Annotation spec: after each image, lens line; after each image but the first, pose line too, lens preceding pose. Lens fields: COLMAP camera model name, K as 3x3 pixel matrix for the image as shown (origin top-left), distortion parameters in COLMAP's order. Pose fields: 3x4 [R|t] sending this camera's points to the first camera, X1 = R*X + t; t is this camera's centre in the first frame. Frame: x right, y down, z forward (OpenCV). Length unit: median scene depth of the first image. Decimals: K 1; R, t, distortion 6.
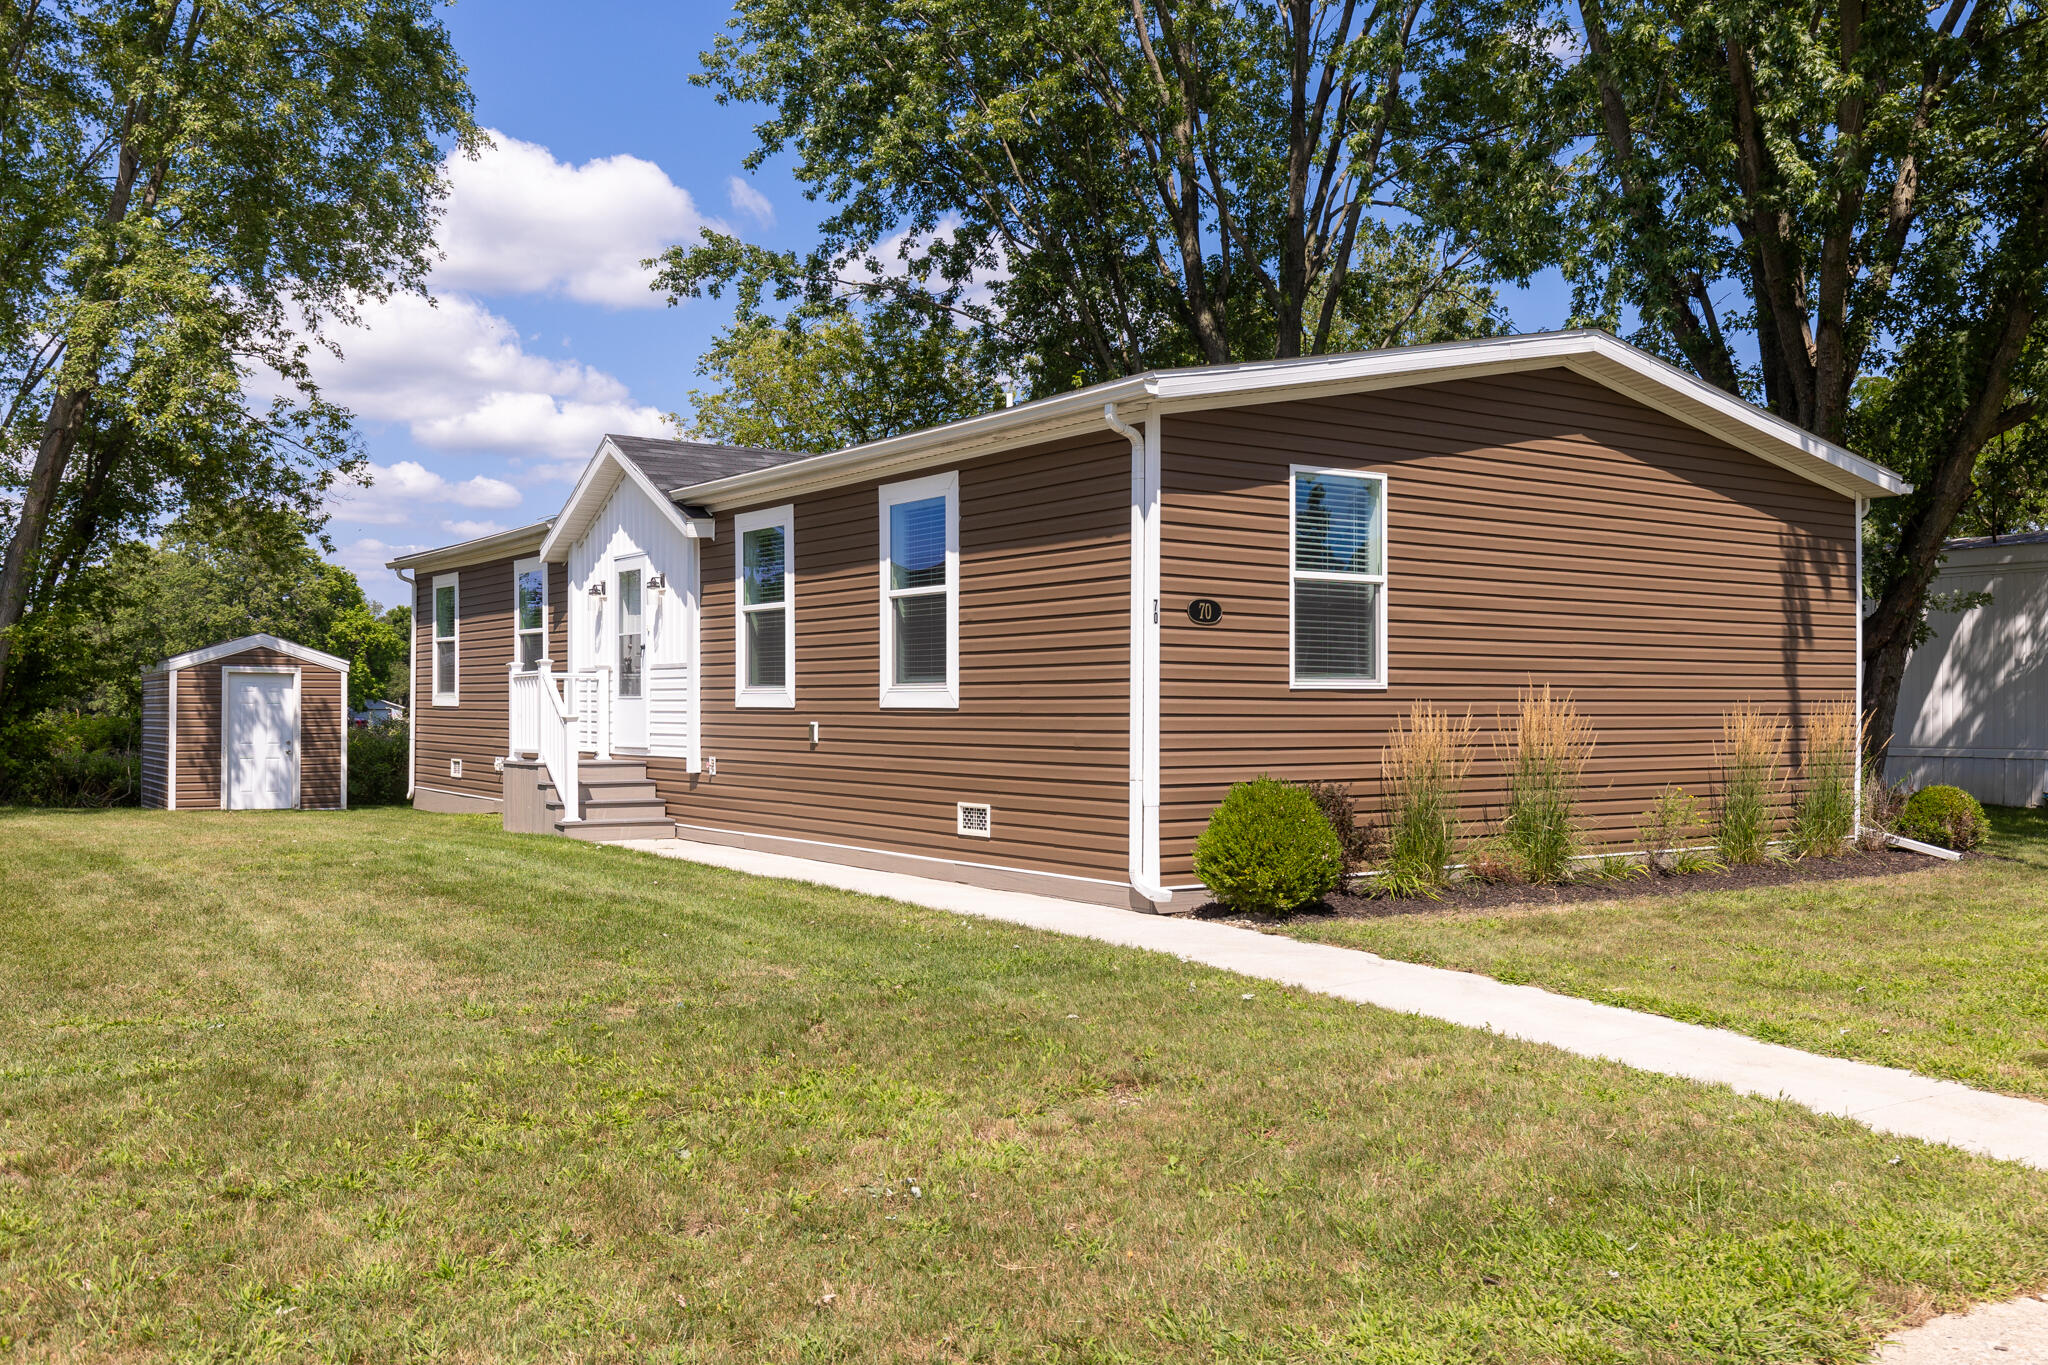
lens RADIAL K [[1782.0, 0, 1017.0], [0, 1782.0, 679.8], [0, 0, 1]] dist [0.005041, -0.002183]
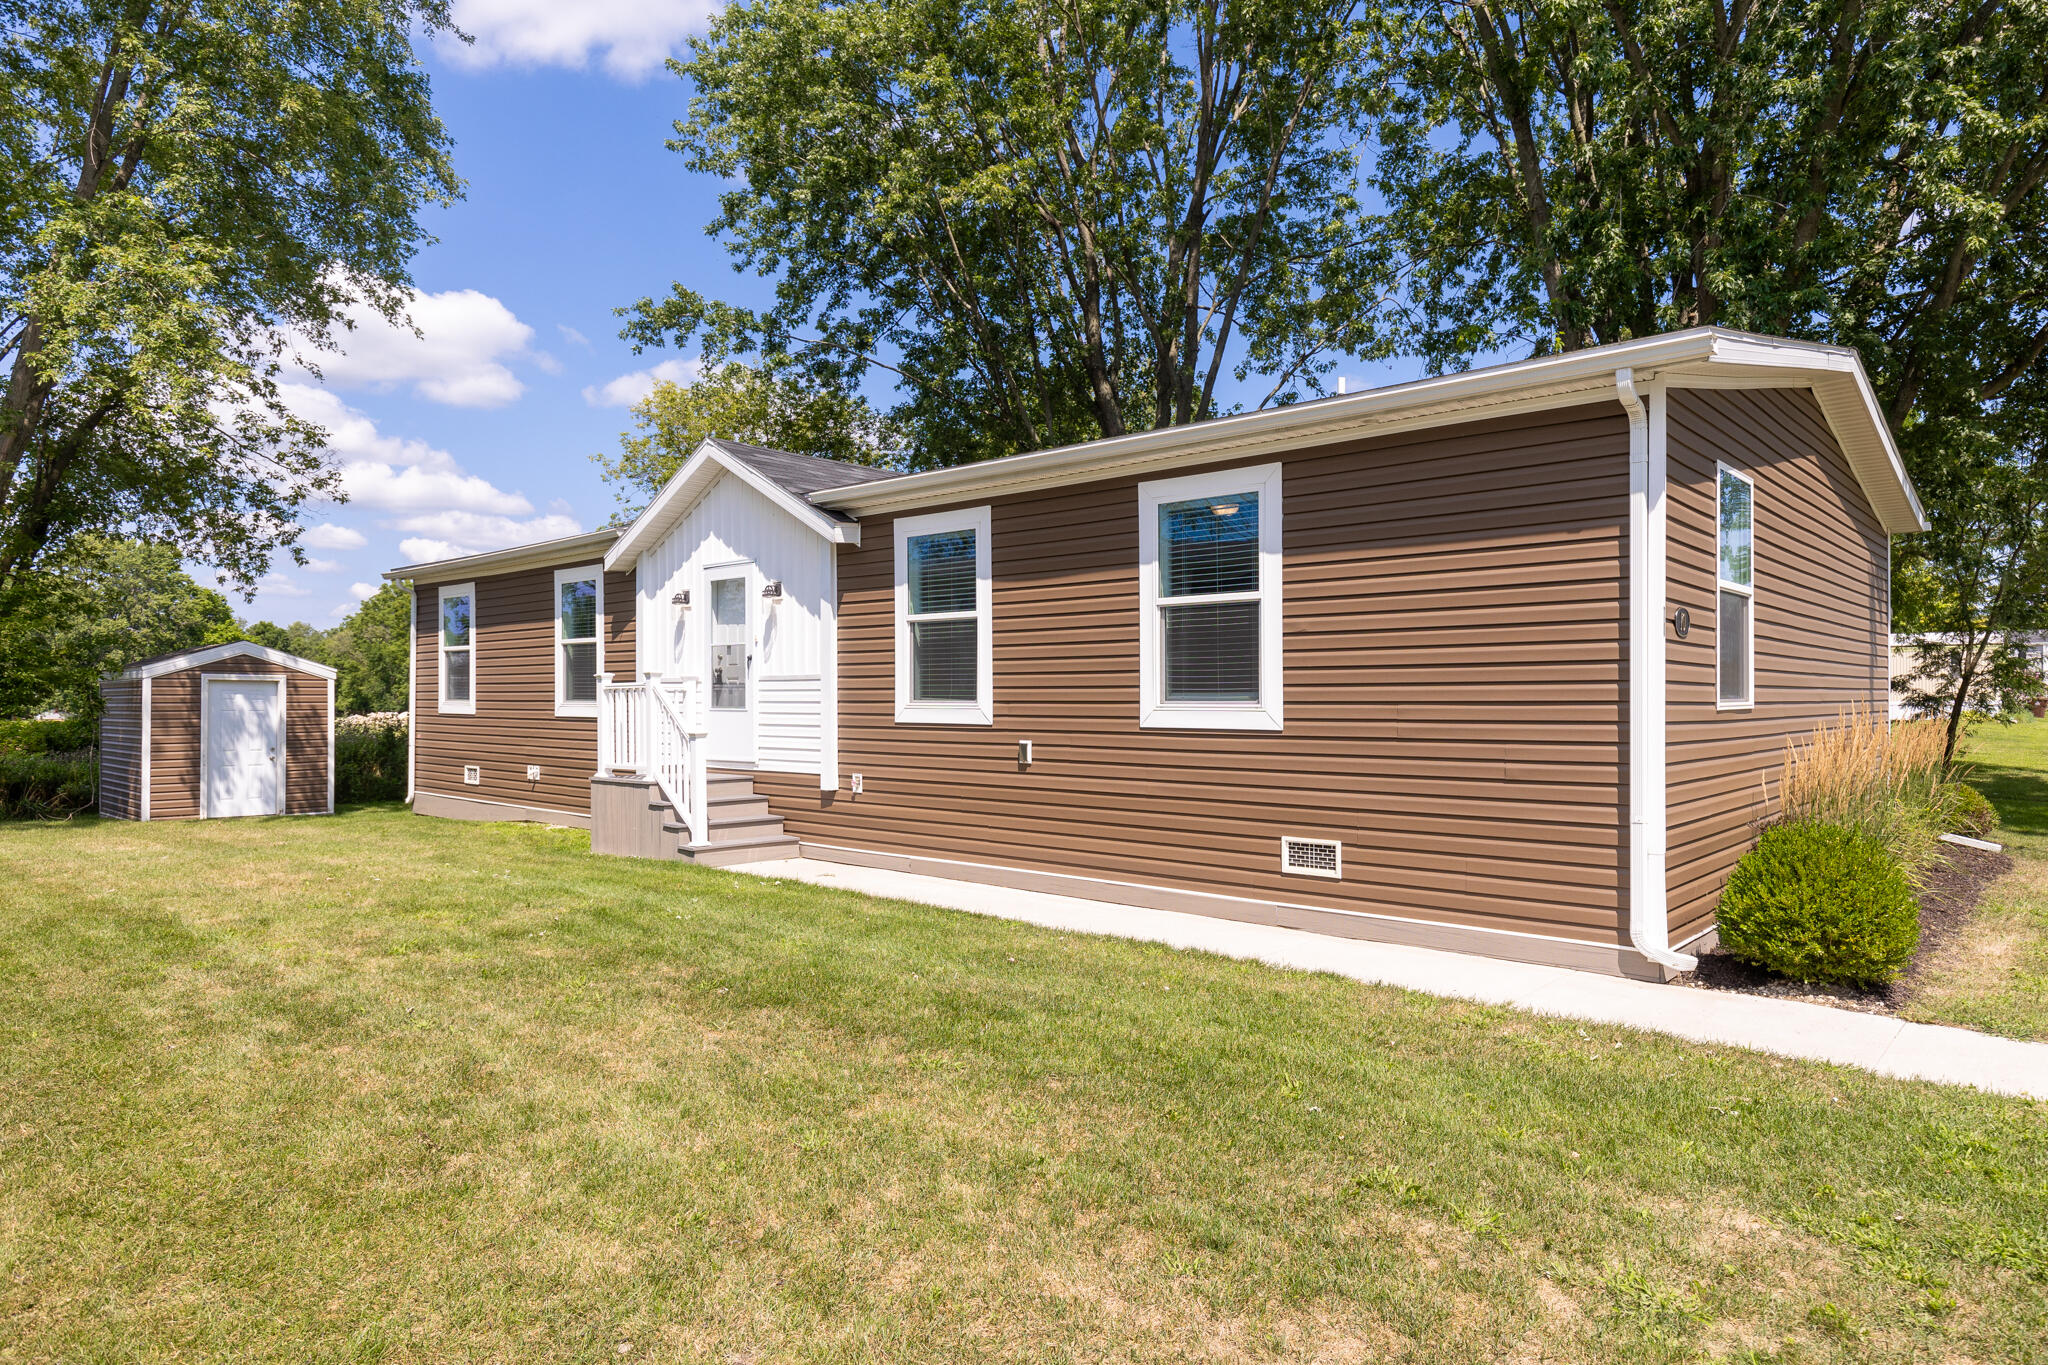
lens RADIAL K [[1221.6, 0, 1024.0], [0, 1221.6, 682.5], [0, 0, 1]] dist [-0.001075, 0.000675]
pose [[0.973111, 0.000224, 0.230338, -0.208791], [-0.000884, 0.999996, 0.002762, -0.006571], [-0.230337, -0.002891, 0.973107, 0.308118]]
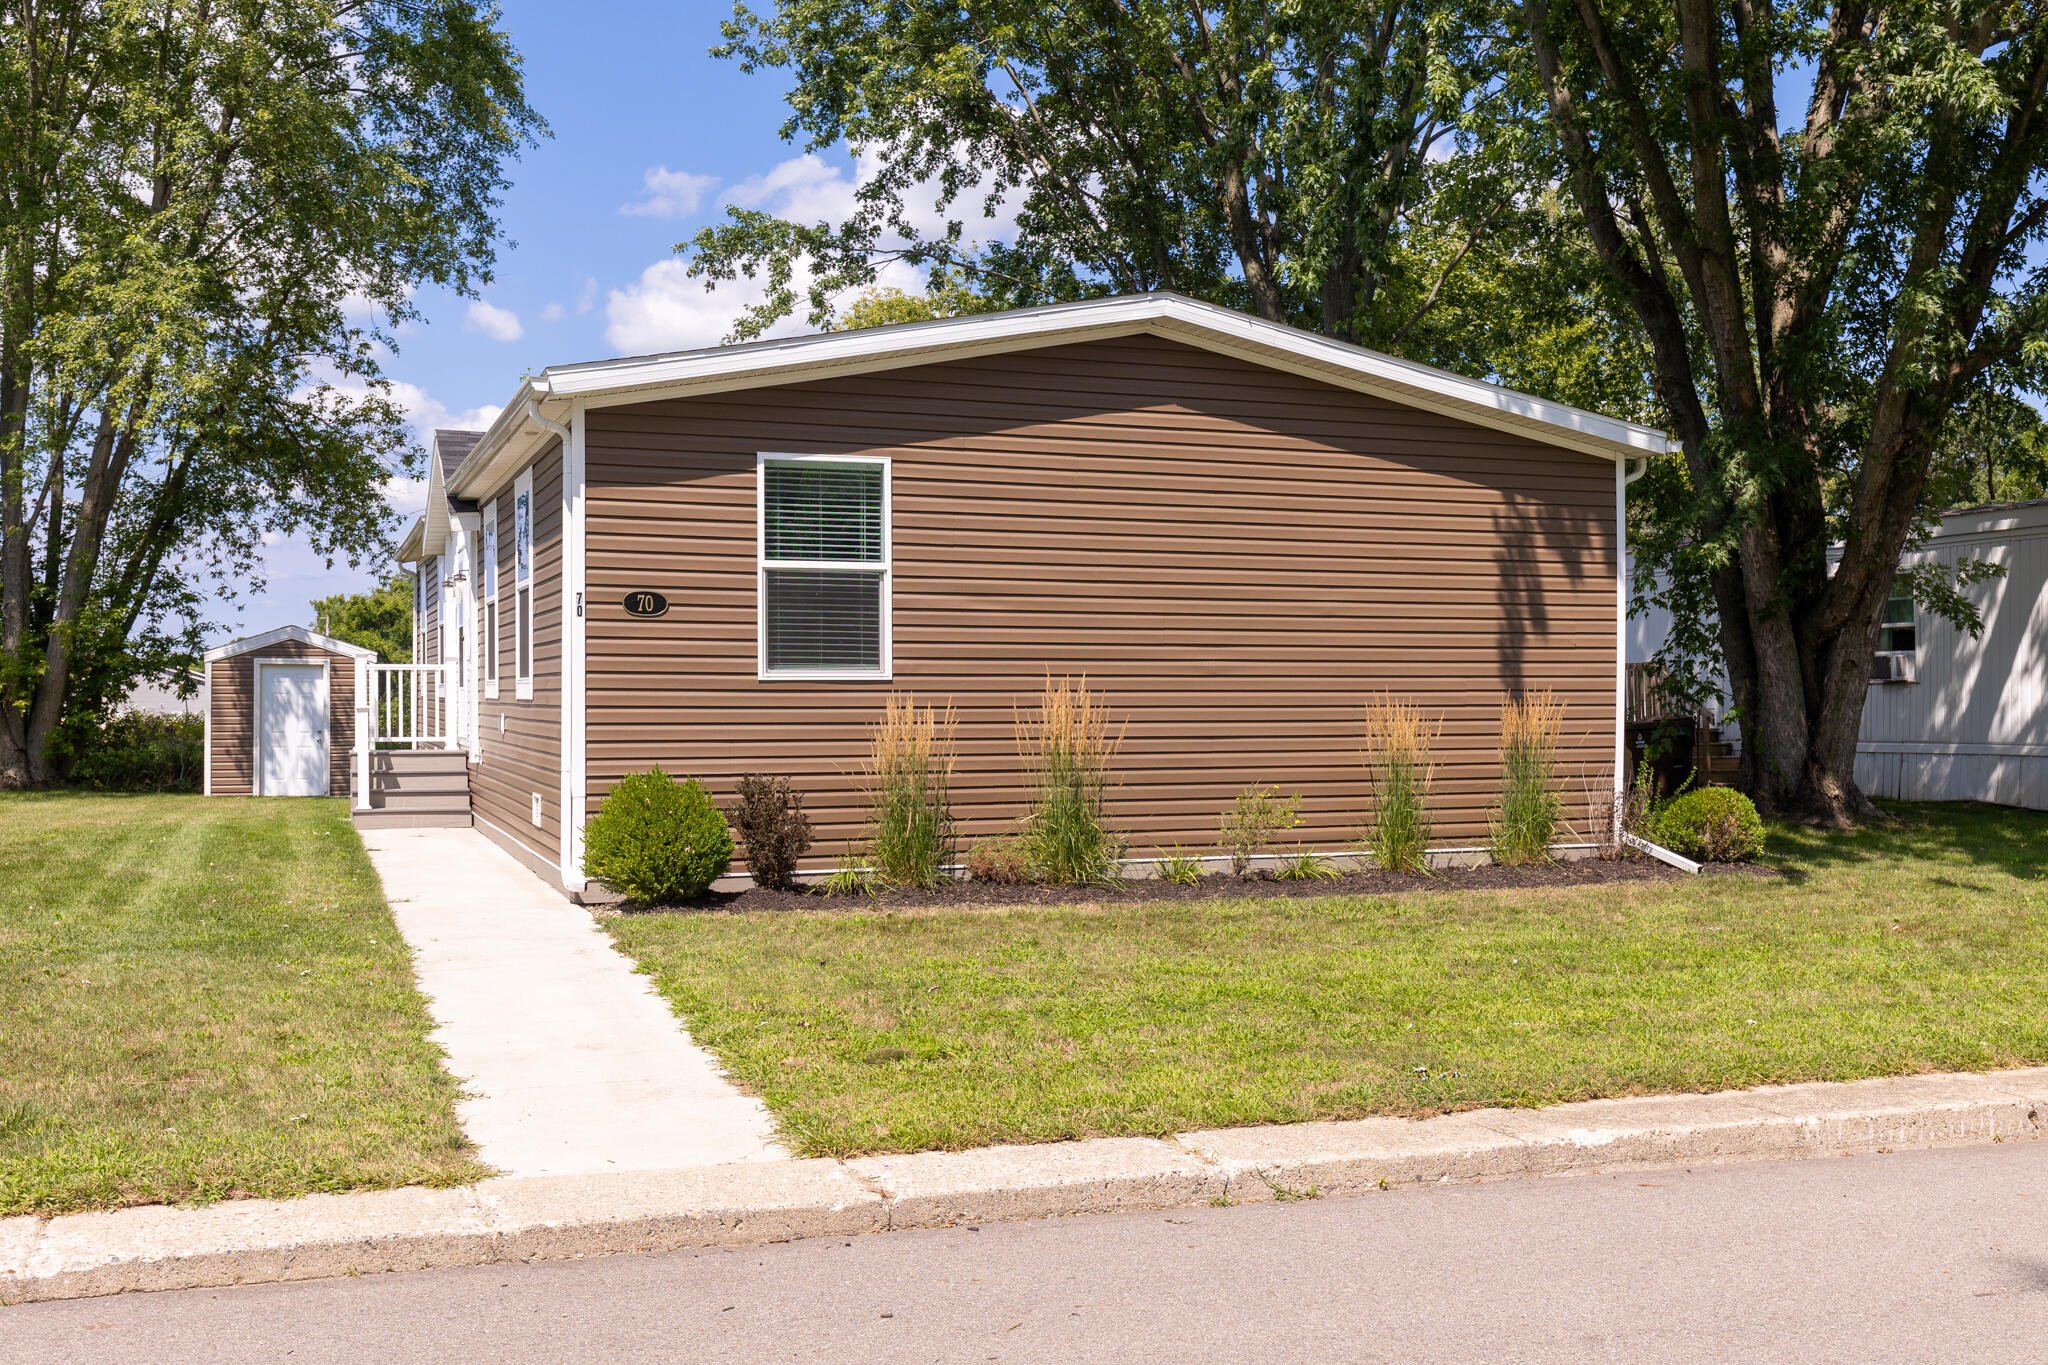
lens RADIAL K [[1979.2, 0, 1024.0], [0, 1979.2, 682.5], [0, 0, 1]] dist [0.014959, 0.003797]
pose [[0.969352, -0.002768, -0.245659, 0.360008], [0.005115, 0.999947, 0.008918, -0.001720], [0.245621, -0.009901, 0.969315, -0.015159]]
